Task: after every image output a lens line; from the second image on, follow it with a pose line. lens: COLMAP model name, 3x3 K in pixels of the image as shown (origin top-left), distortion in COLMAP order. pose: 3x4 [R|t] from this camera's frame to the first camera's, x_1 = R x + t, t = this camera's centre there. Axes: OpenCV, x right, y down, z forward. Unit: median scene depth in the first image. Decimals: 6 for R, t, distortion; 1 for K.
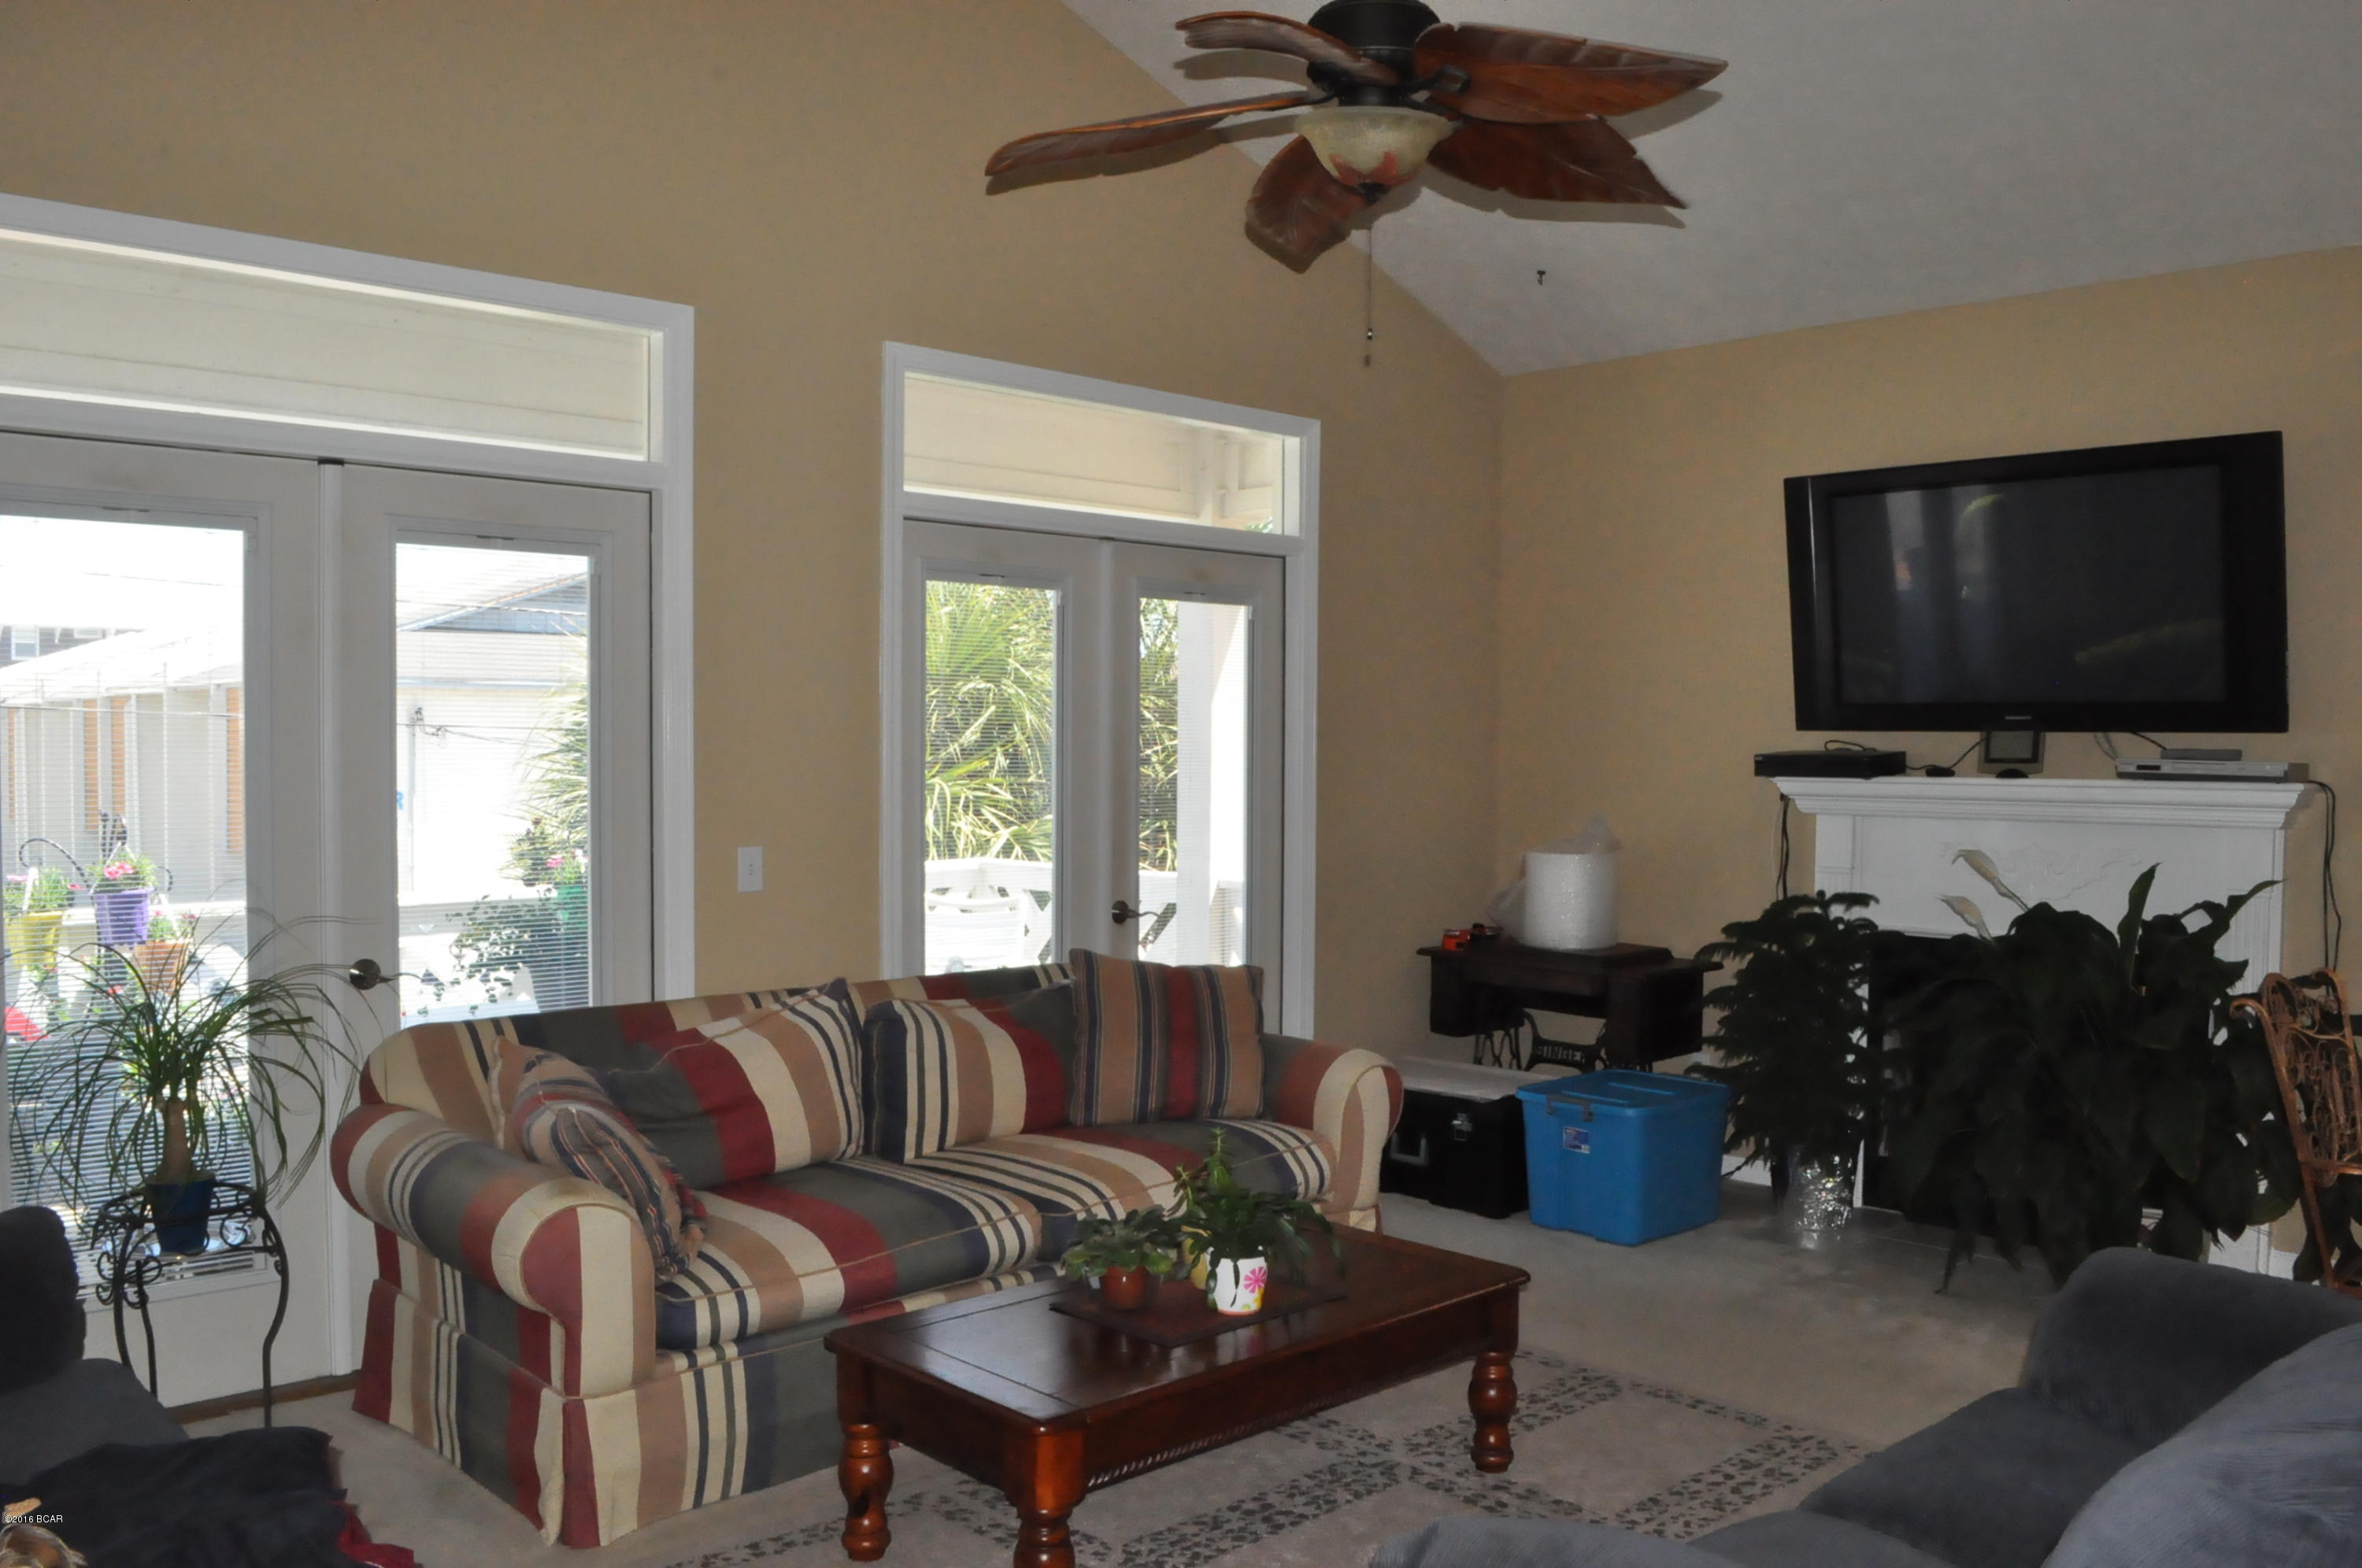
lens RADIAL K [[1872.7, 0, 1181.0], [0, 1872.7, 784.0], [0, 0, 1]] dist [-0.046390, 0.002931]
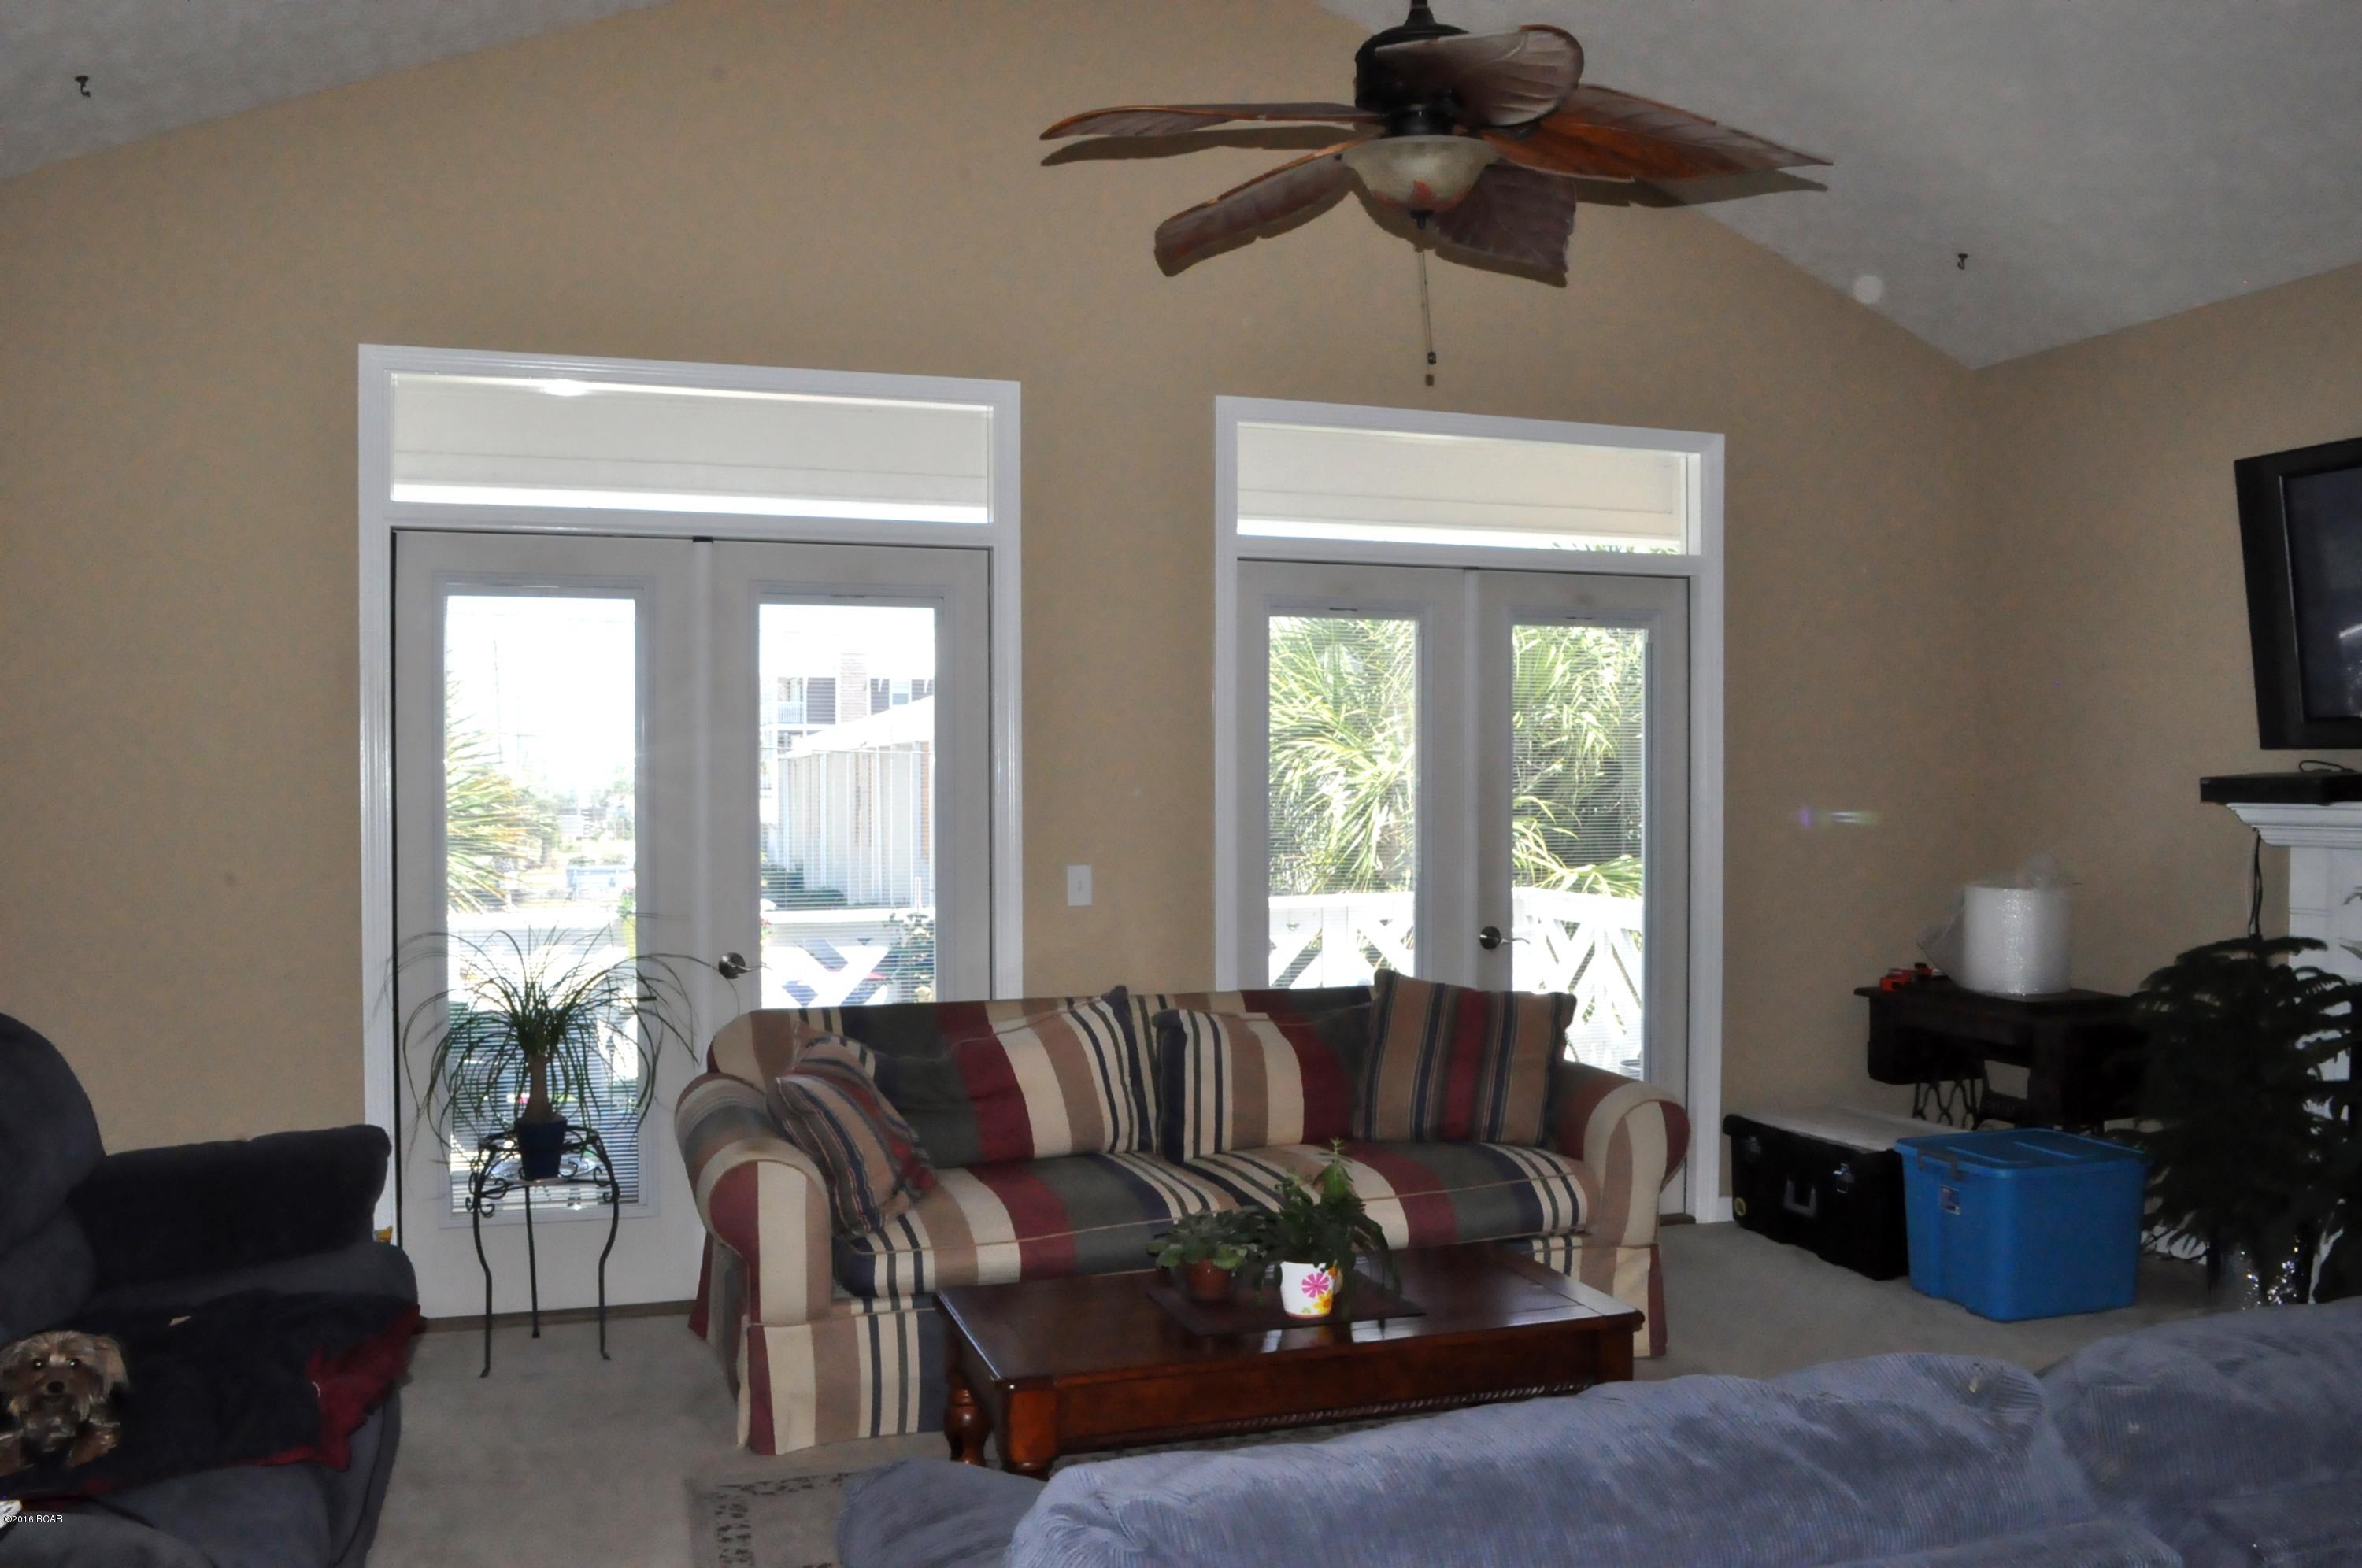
lens RADIAL K [[1892.4, 0, 1242.2], [0, 1892.4, 781.4], [0, 0, 1]] dist [-0.036460, 0.001394]
pose [[0.915374, -0.004485, -0.402580, 0.297135], [-0.003544, 0.999809, -0.019197, 0.005156], [0.402589, 0.019000, 0.915184, 0.015272]]
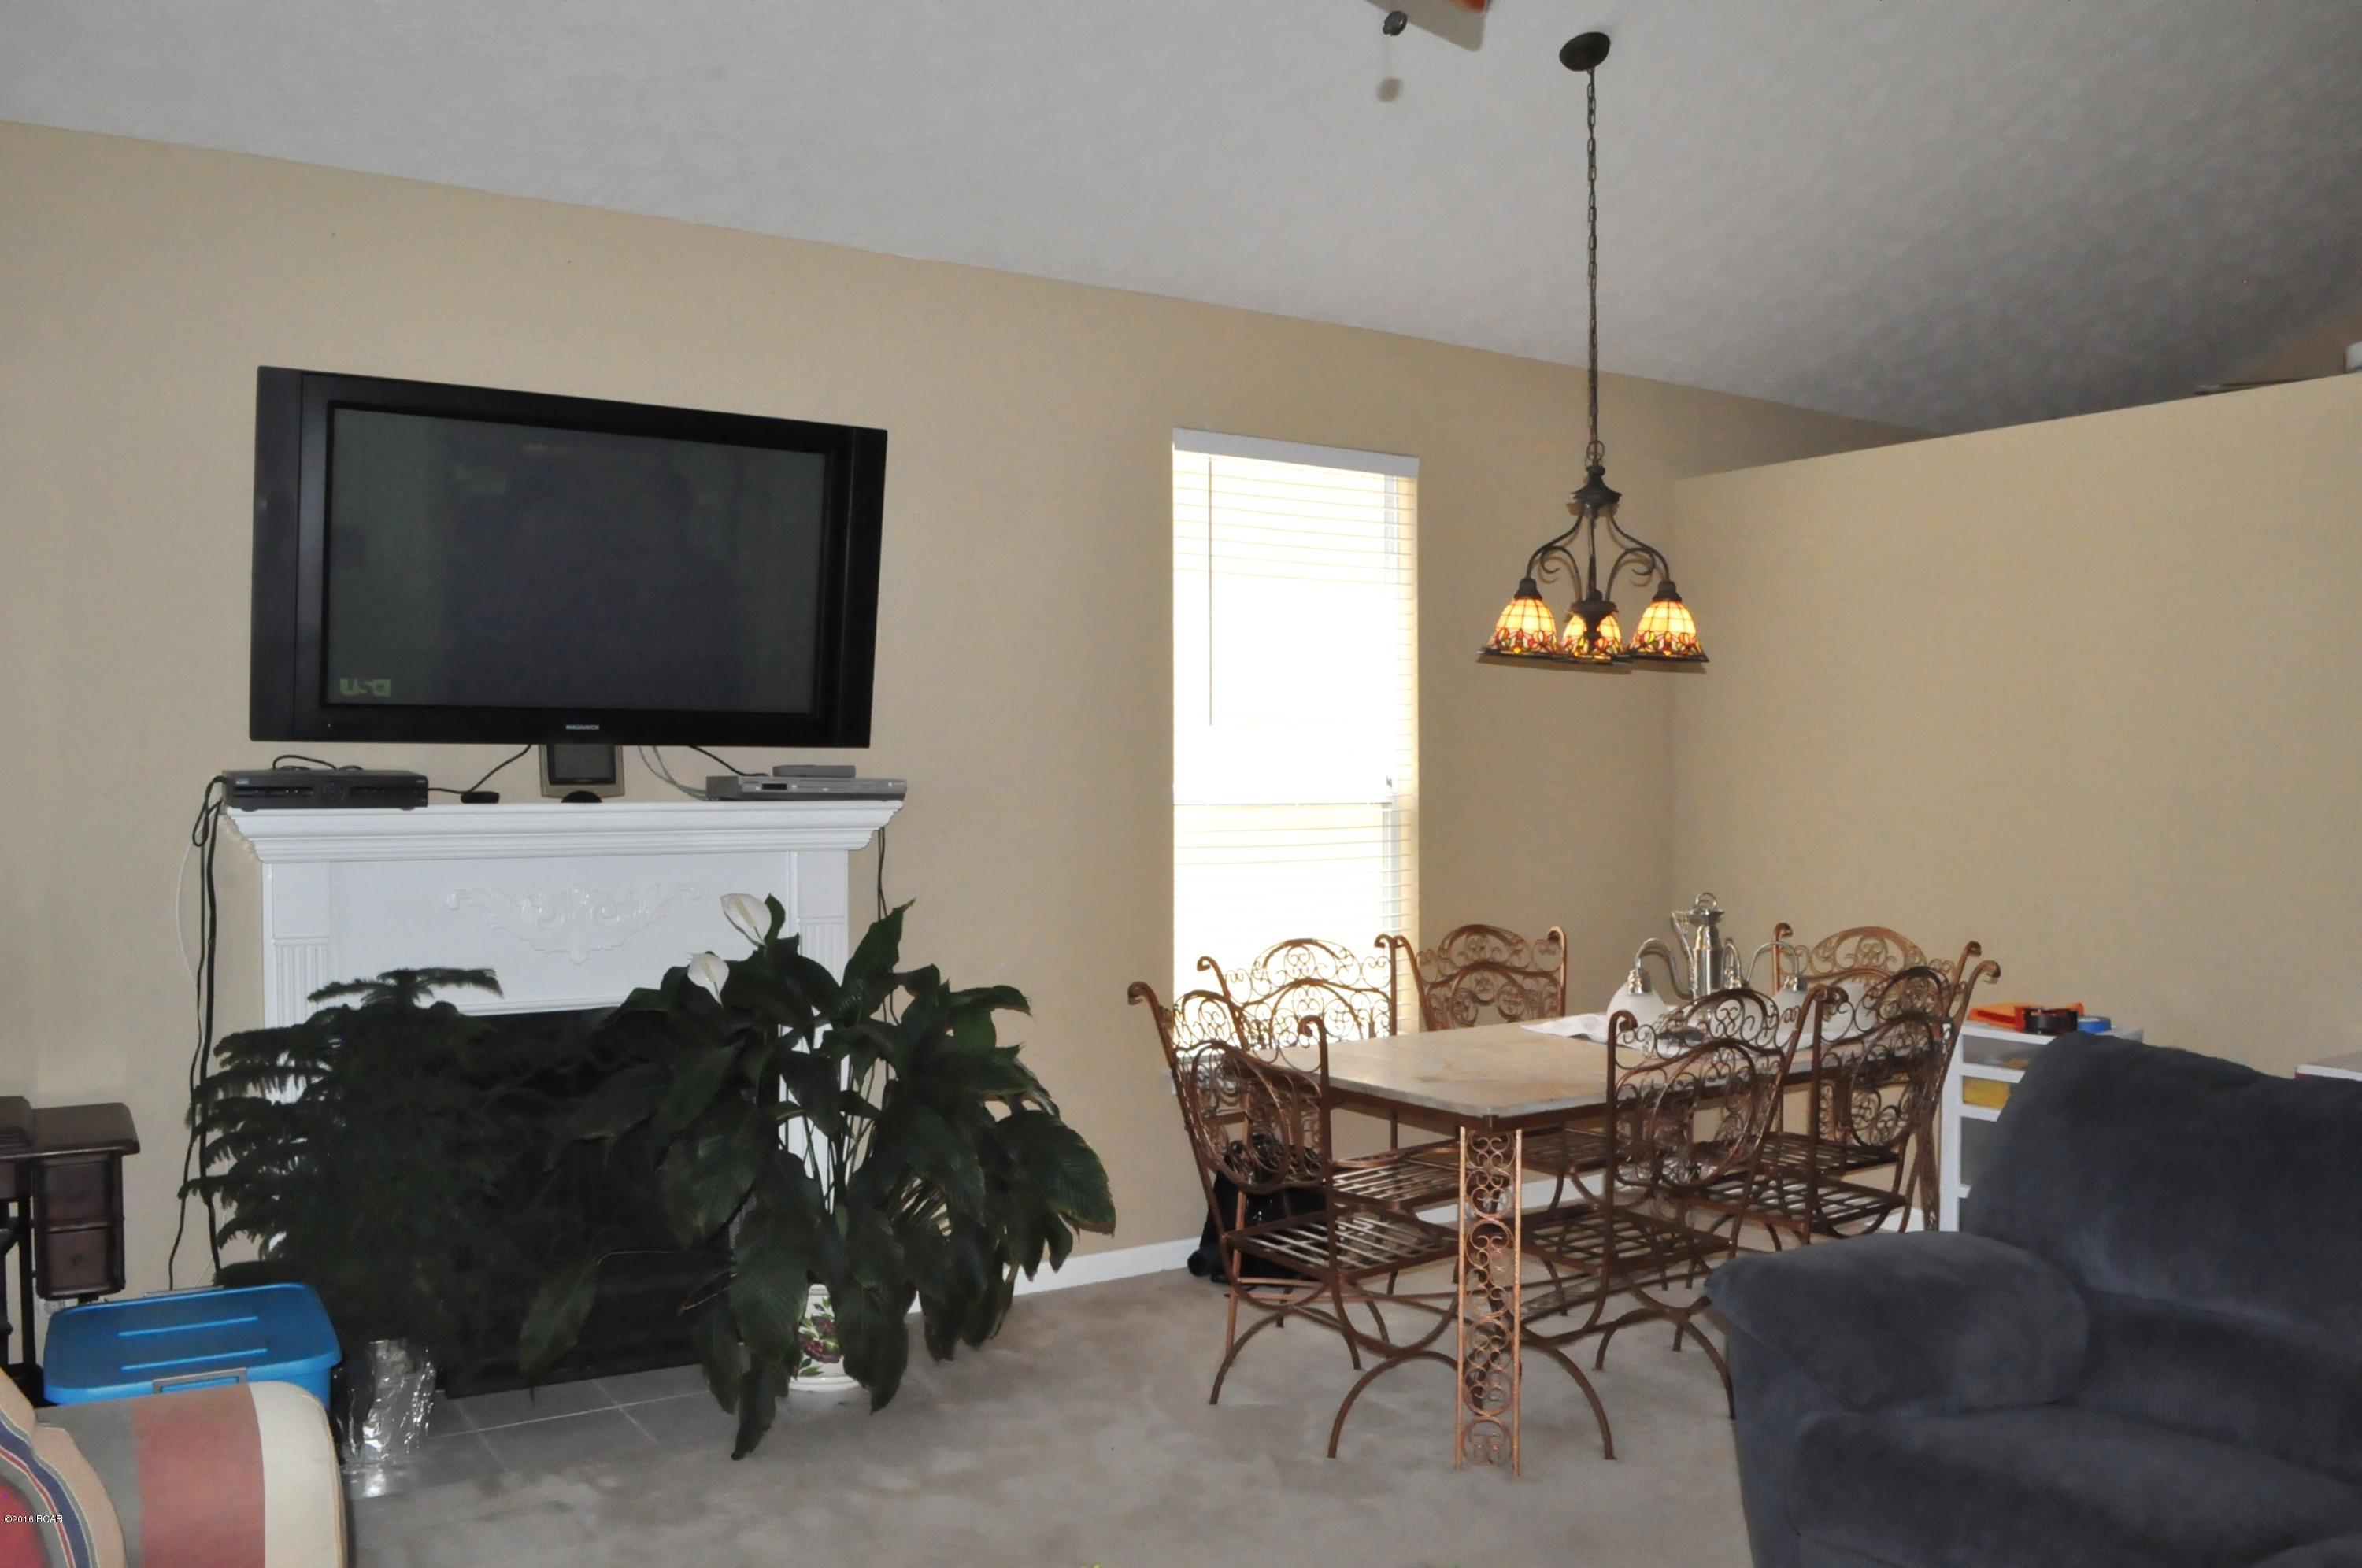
lens RADIAL K [[1872.7, 0, 1181.0], [0, 1872.7, 784.0], [0, 0, 1]] dist [-0.046390, 0.002931]
pose [[0.184999, -0.016910, 0.982593, -0.318667], [0.022952, 0.999654, 0.012883, -0.017409], [-0.982471, 0.020169, 0.185324, 0.655563]]
